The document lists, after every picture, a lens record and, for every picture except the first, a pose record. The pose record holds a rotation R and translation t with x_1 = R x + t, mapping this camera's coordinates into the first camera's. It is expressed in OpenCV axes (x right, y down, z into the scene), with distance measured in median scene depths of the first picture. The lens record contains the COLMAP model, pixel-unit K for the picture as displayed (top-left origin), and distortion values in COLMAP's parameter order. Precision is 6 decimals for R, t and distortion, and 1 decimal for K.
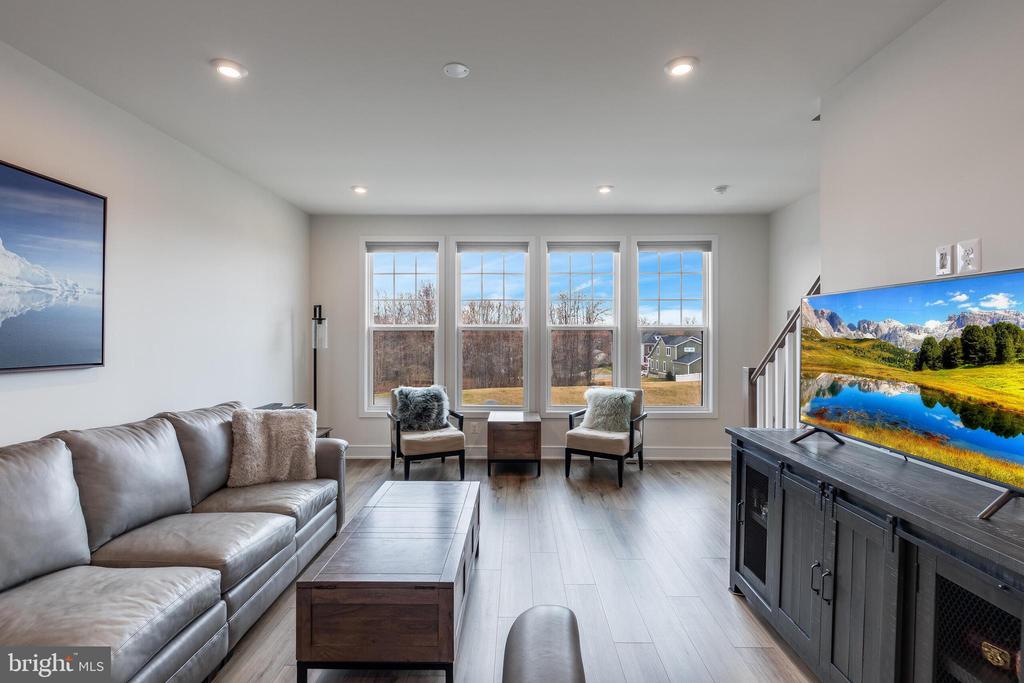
lens RADIAL K [[462.9, 0, 511.9], [0, 462.9, 338.7], [0, 0, 1]] dist [0.018960, -0.000089]
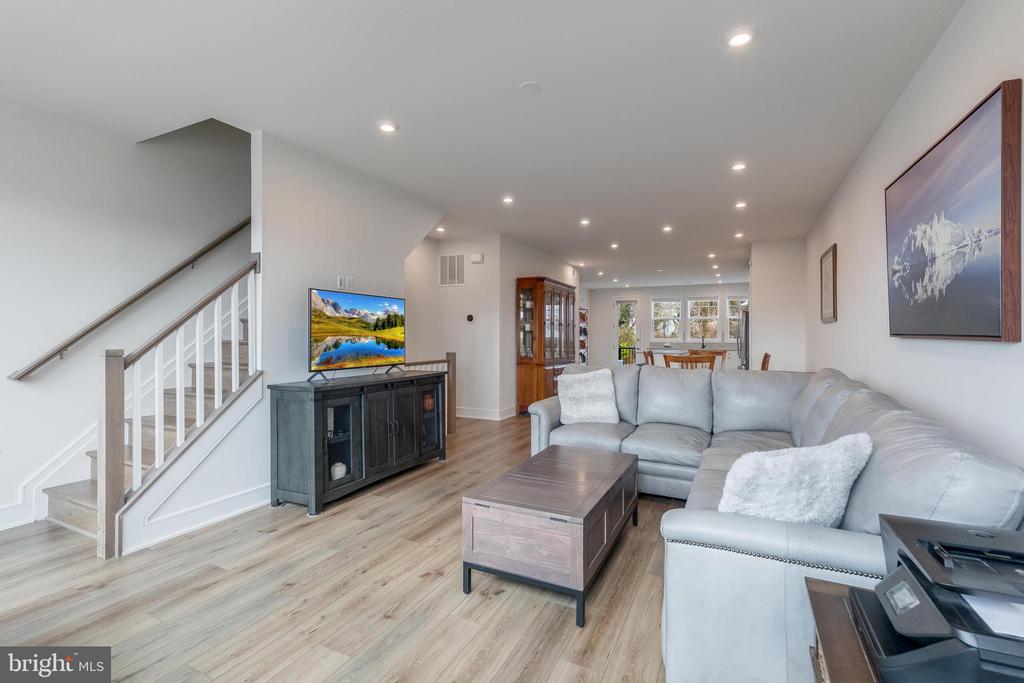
lens RADIAL K [[462.9, 0, 511.0], [0, 462.9, 338.9], [0, 0, 1]] dist [0.018960, -0.000089]
pose [[-0.900984, -0.000866, 0.433851, -0.749151], [0.006269, 0.999868, 0.015015, 0.067181], [-0.433807, 0.016249, -0.900859, 2.533361]]
